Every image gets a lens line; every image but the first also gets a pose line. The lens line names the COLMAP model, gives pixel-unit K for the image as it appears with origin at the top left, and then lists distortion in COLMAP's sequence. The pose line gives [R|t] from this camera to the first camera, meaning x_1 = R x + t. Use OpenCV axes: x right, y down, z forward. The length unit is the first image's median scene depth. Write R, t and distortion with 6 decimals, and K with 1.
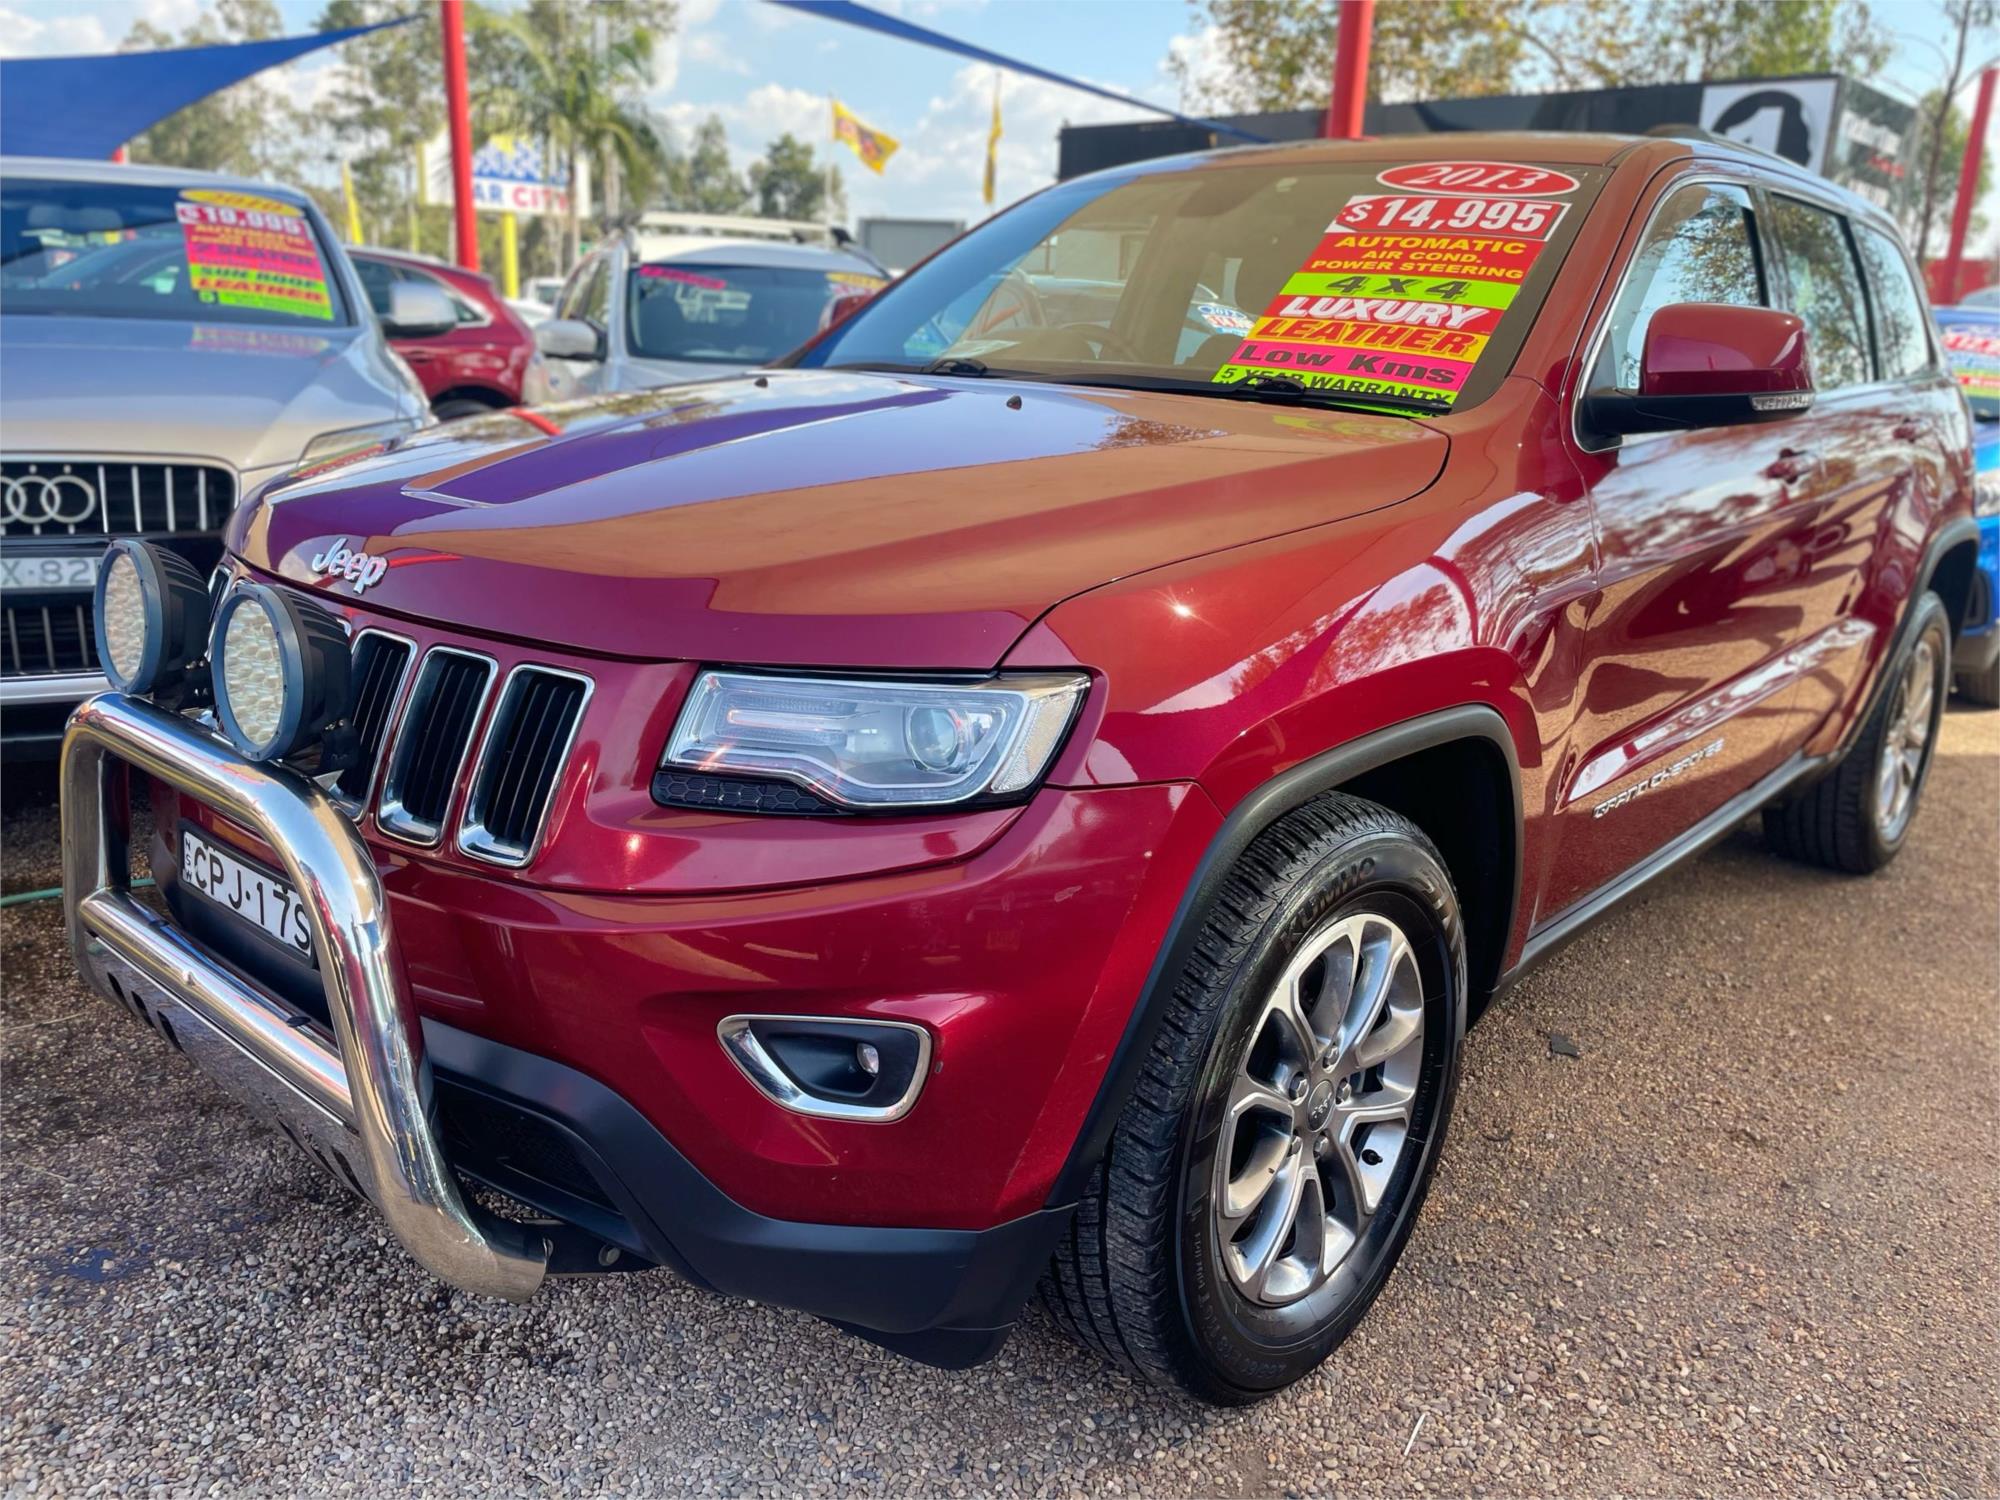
lens RADIAL K [[1524.4, 0, 1004.5], [0, 1524.4, 745.7], [0, 0, 1]] dist [0.084042, -0.114519]
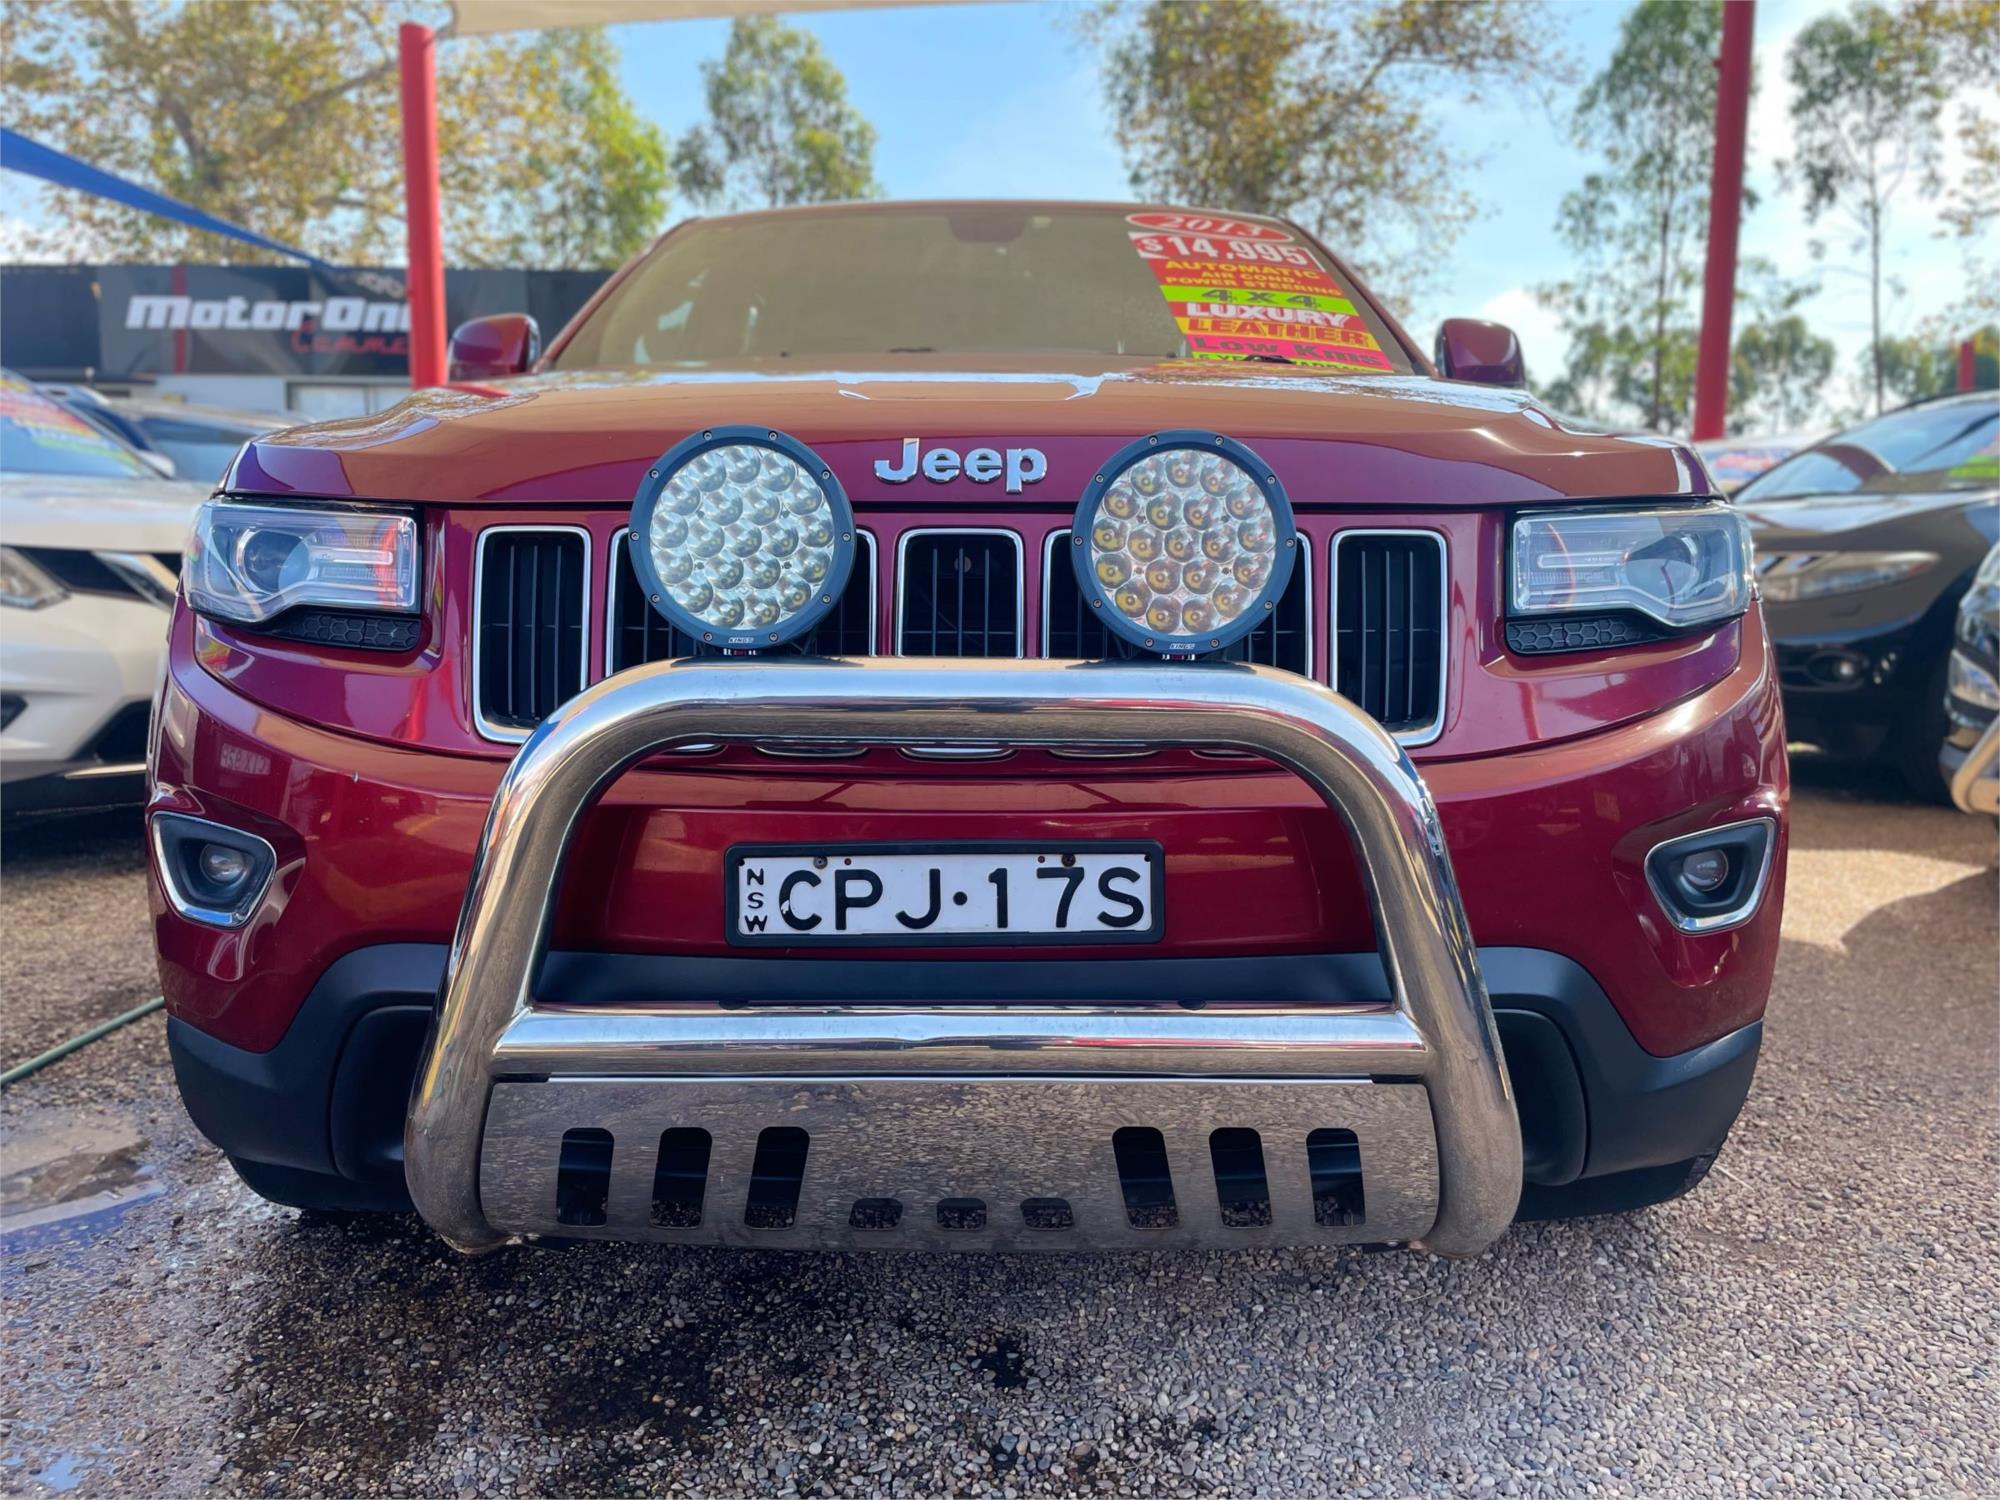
lens RADIAL K [[1525.7, 0, 1008.3], [0, 1525.7, 734.3], [0, 0, 1]] dist [0.083239, -0.112947]
pose [[0.743938, -0.113626, 0.658518, -0.773651], [0.194645, 0.979554, -0.050873, 0.050324], [-0.639273, 0.166023, 0.750844, 0.348545]]
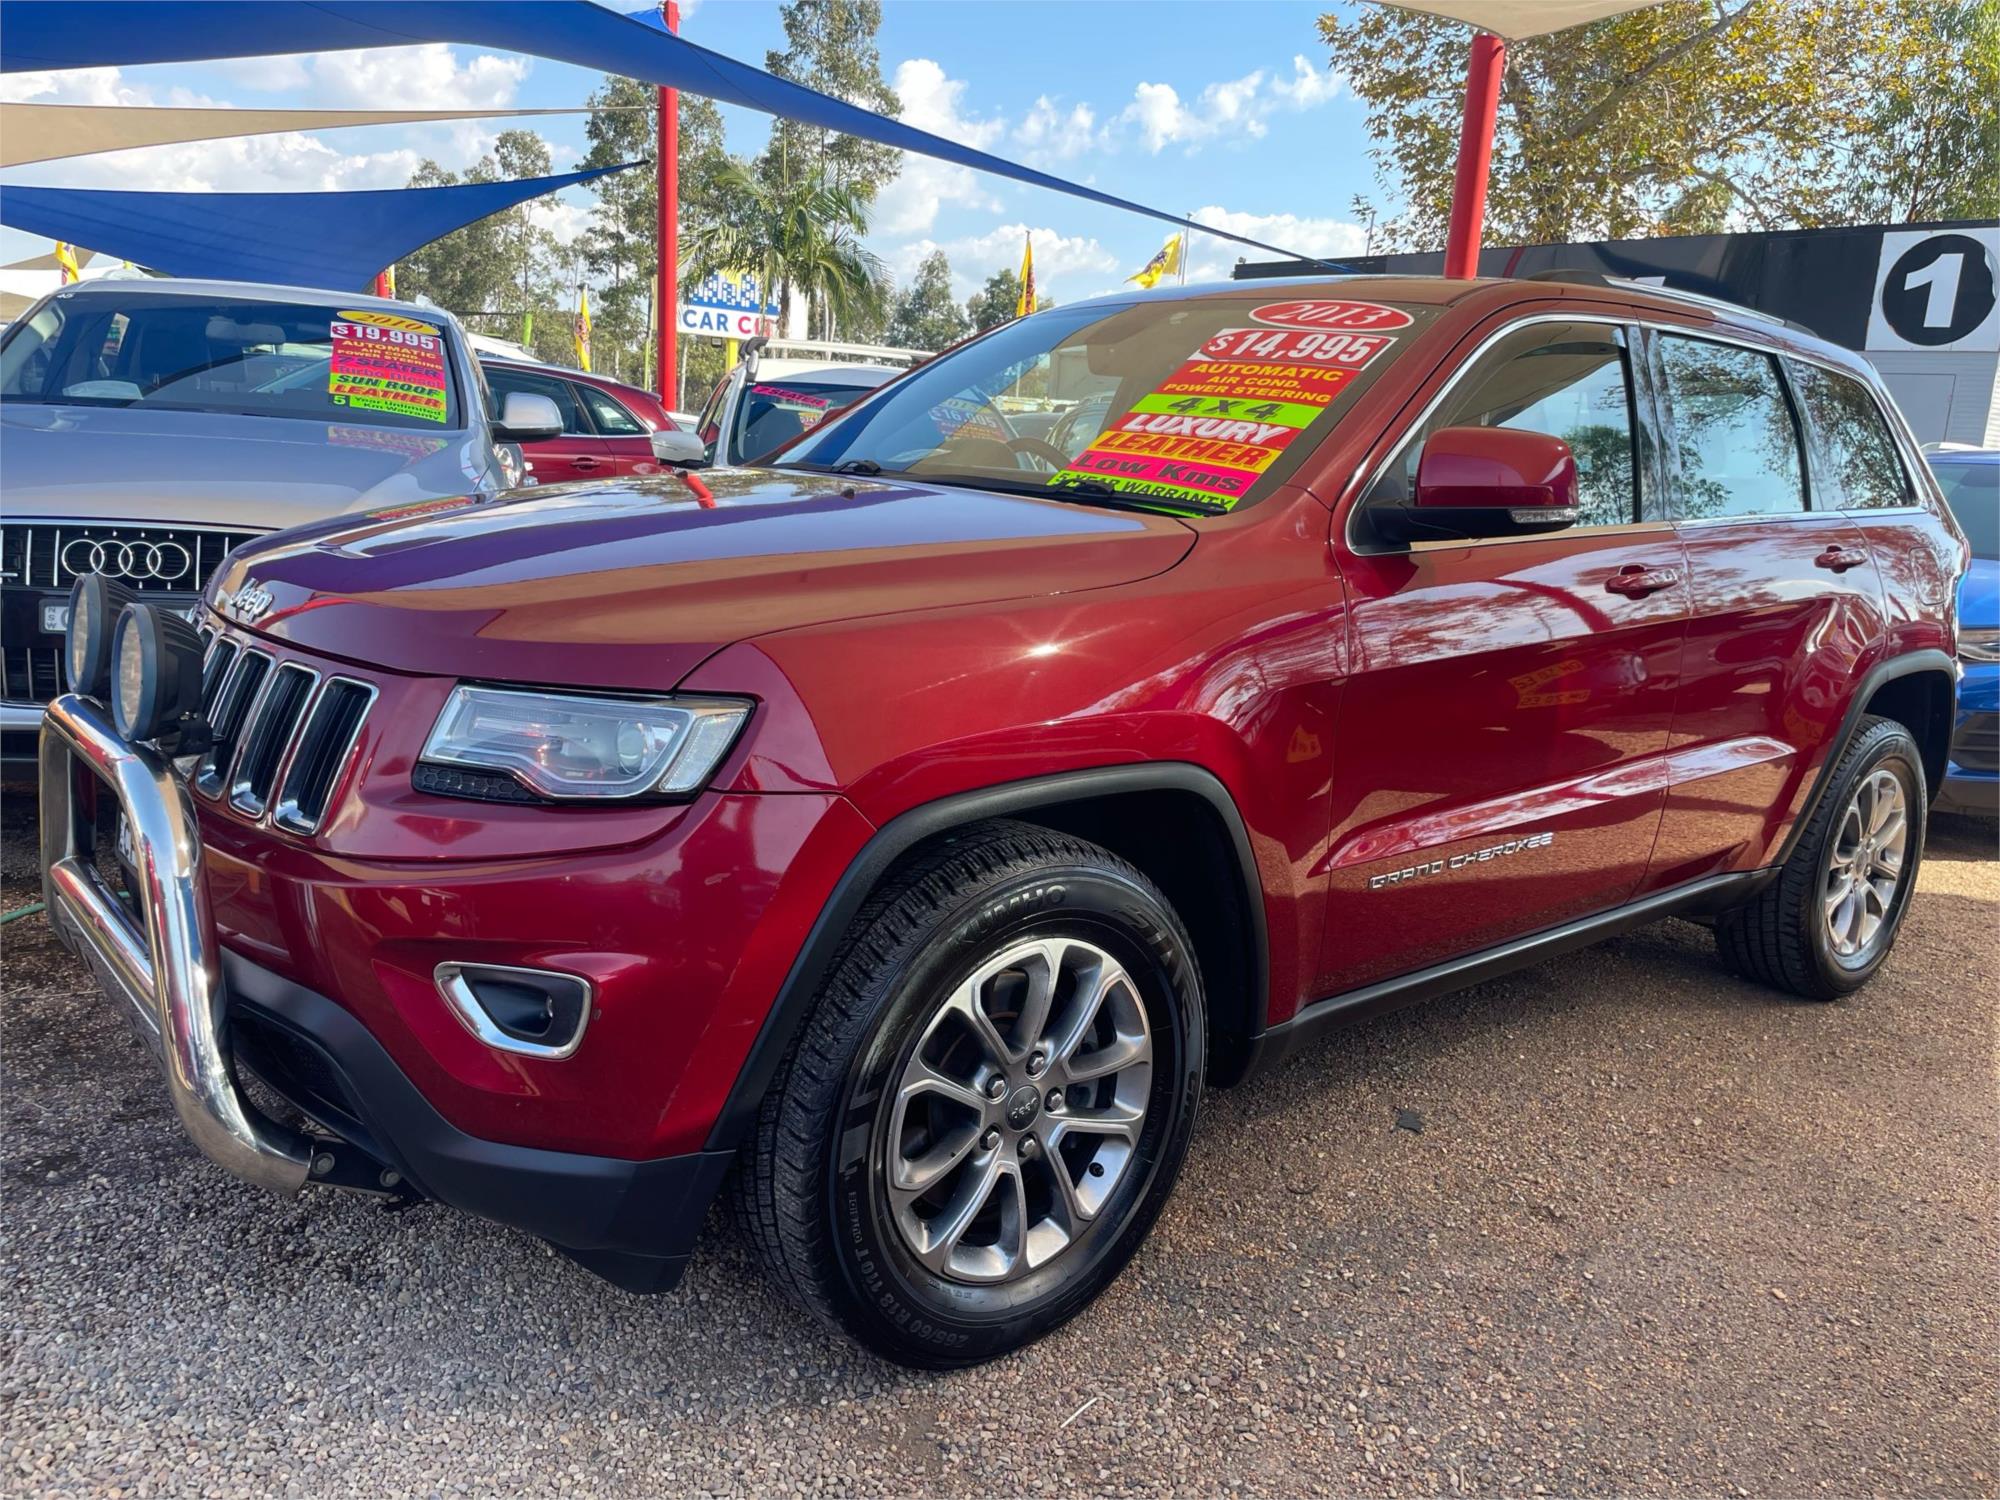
lens RADIAL K [[1522.3, 0, 998.8], [0, 1522.3, 739.2], [0, 0, 1]] dist [0.087336, -0.117635]
pose [[0.990224, 0.049820, -0.130287, 0.282187], [-0.060236, 0.995189, -0.077266, 0.045543], [0.125811, 0.084358, 0.988461, -0.122134]]
